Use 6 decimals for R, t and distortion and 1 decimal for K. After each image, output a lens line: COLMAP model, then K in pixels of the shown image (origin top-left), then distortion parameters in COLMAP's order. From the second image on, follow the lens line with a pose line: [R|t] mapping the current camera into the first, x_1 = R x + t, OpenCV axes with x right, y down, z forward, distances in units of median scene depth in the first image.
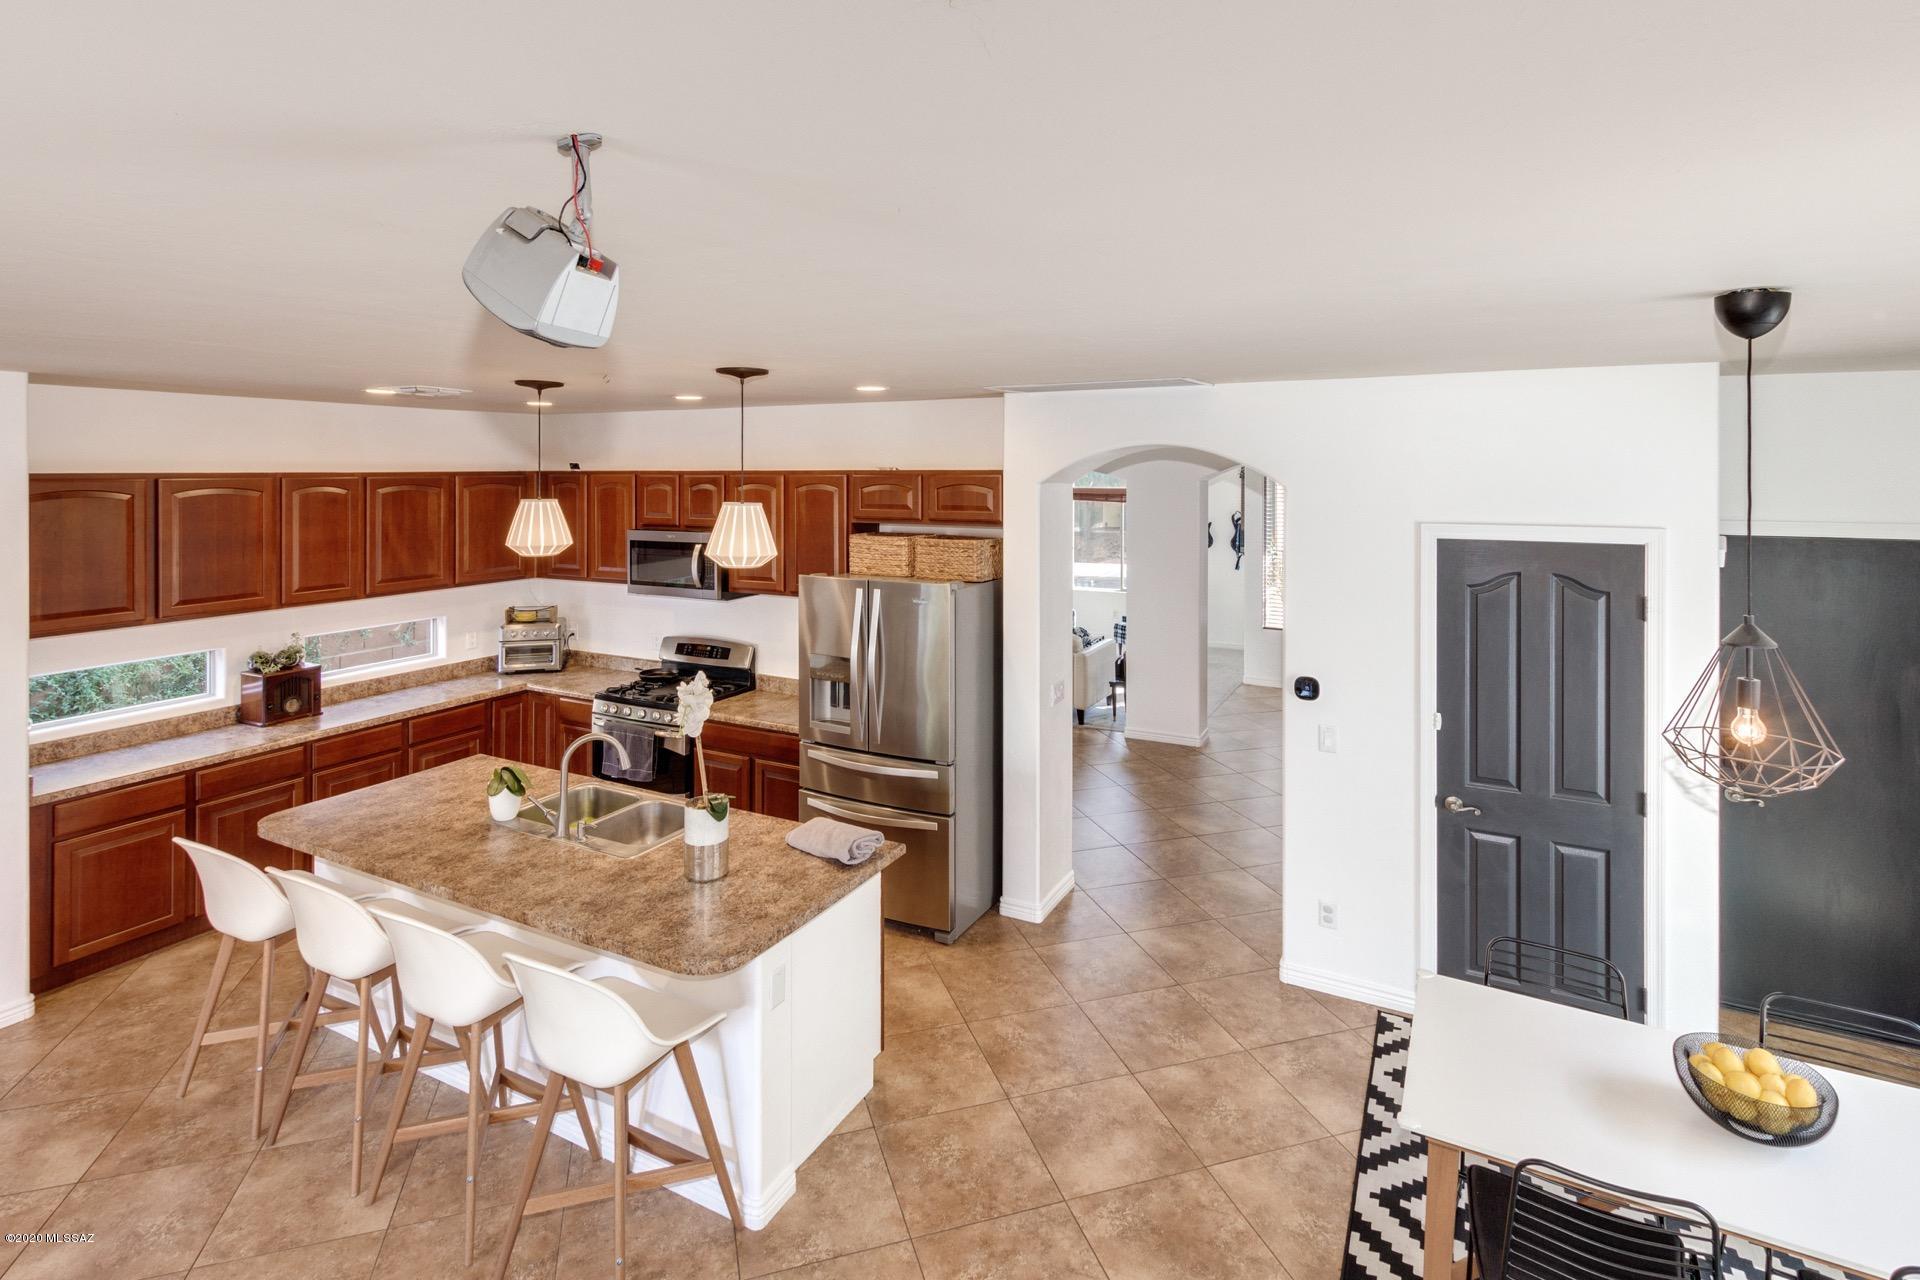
lens RADIAL K [[953.6, 0, 952.4], [0, 953.6, 479.9], [0, 0, 1]] dist [0.020657, -0.005325]
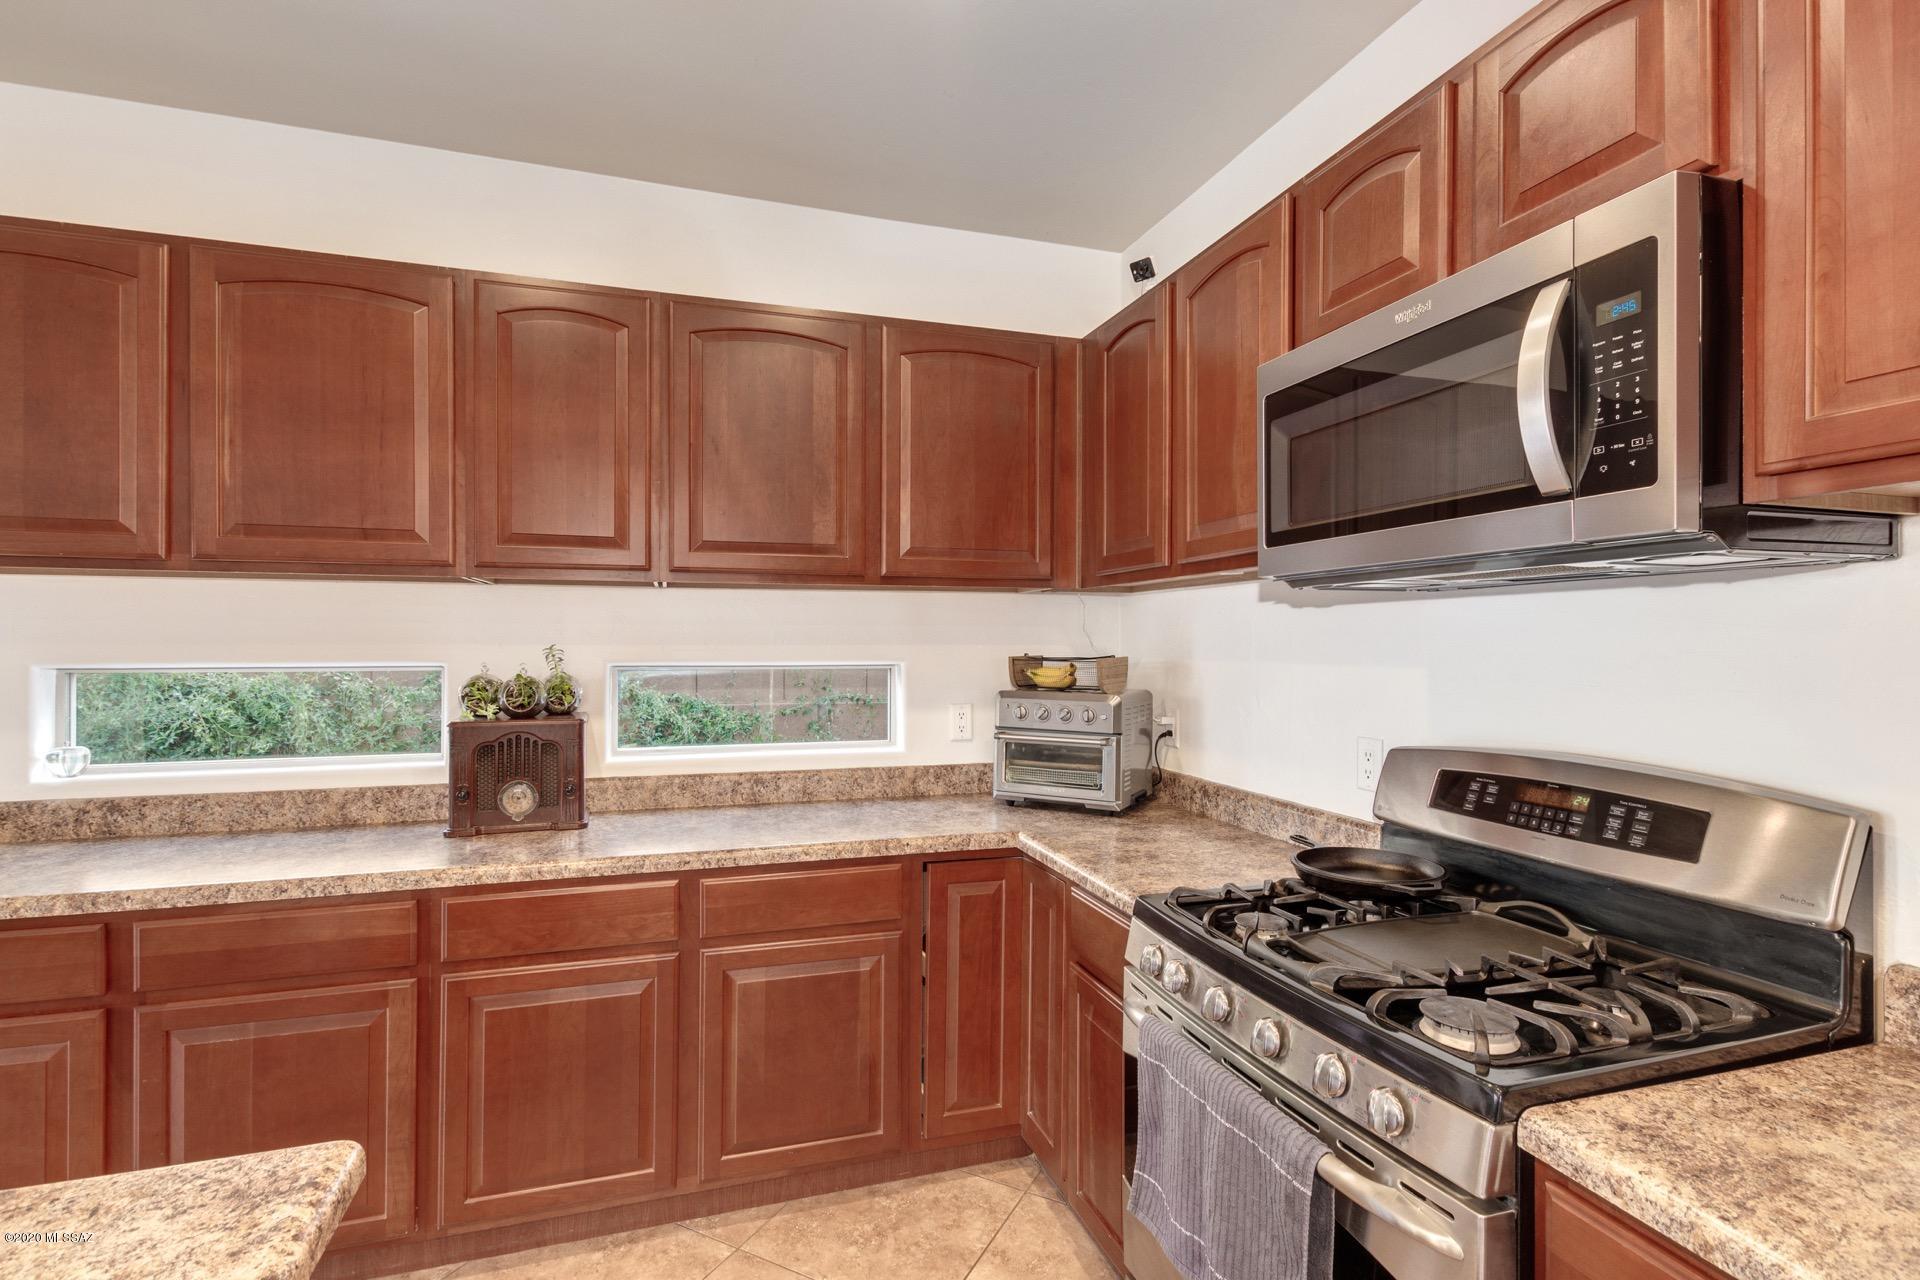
lens RADIAL K [[886.1, 0, 952.6], [0, 886.1, 640.0], [0, 0, 1]] dist [0.011888, -0.001597]
pose [[0.711081, -0.002067, -0.703107, -0.264968], [-0.010313, 0.999857, -0.013370, 0.177023], [0.703035, 0.016758, 0.710958, 0.917777]]
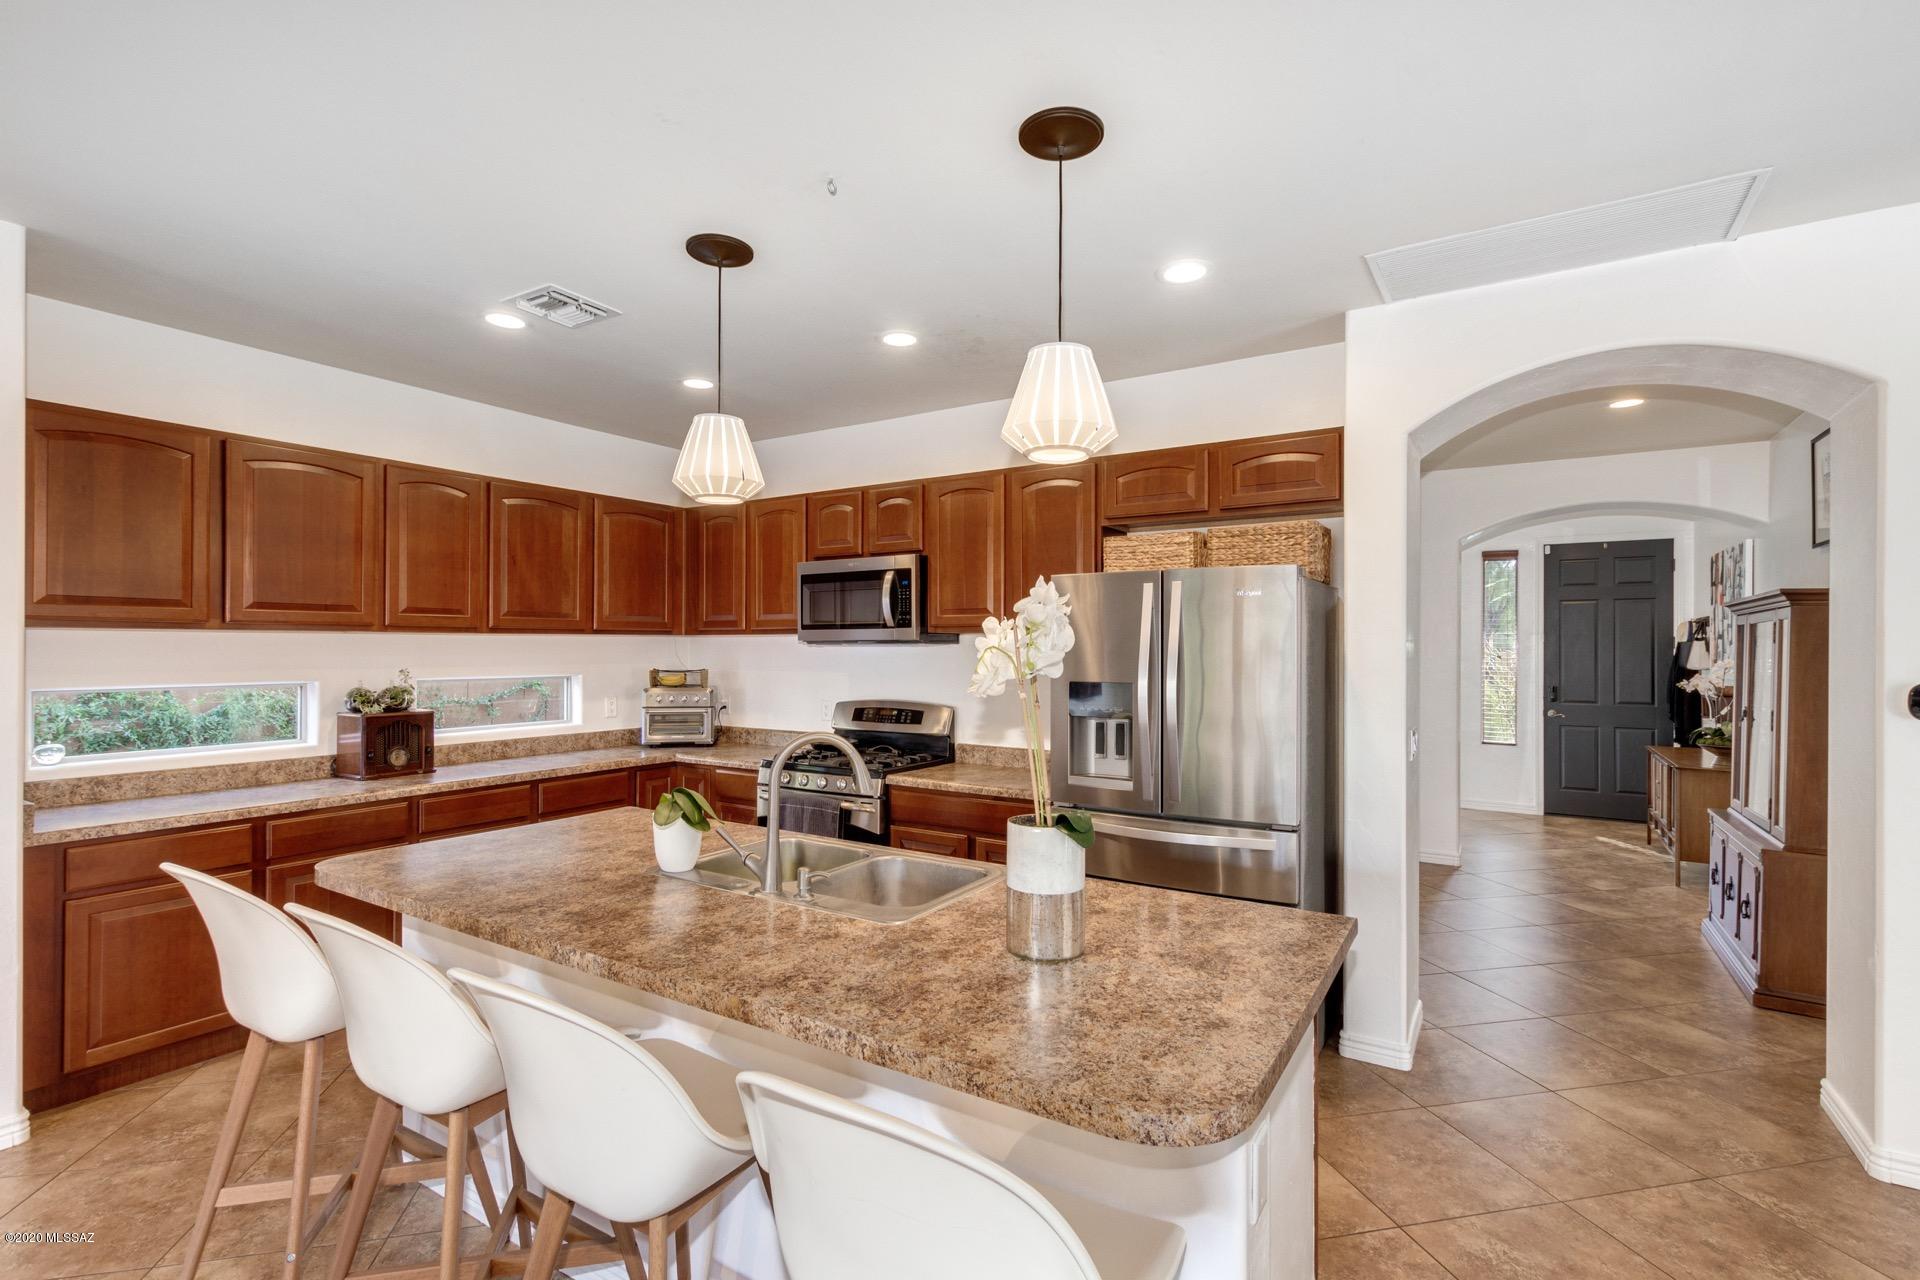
lens RADIAL K [[886.1, 0, 955.7], [0, 886.1, 646.3], [0, 0, 1]] dist [0.011888, -0.001597]
pose [[0.996752, -0.000280, -0.080528, -0.182548], [-0.000849, 0.999902, -0.013982, 0.165927], [0.080524, 0.014004, 0.996654, 0.329560]]
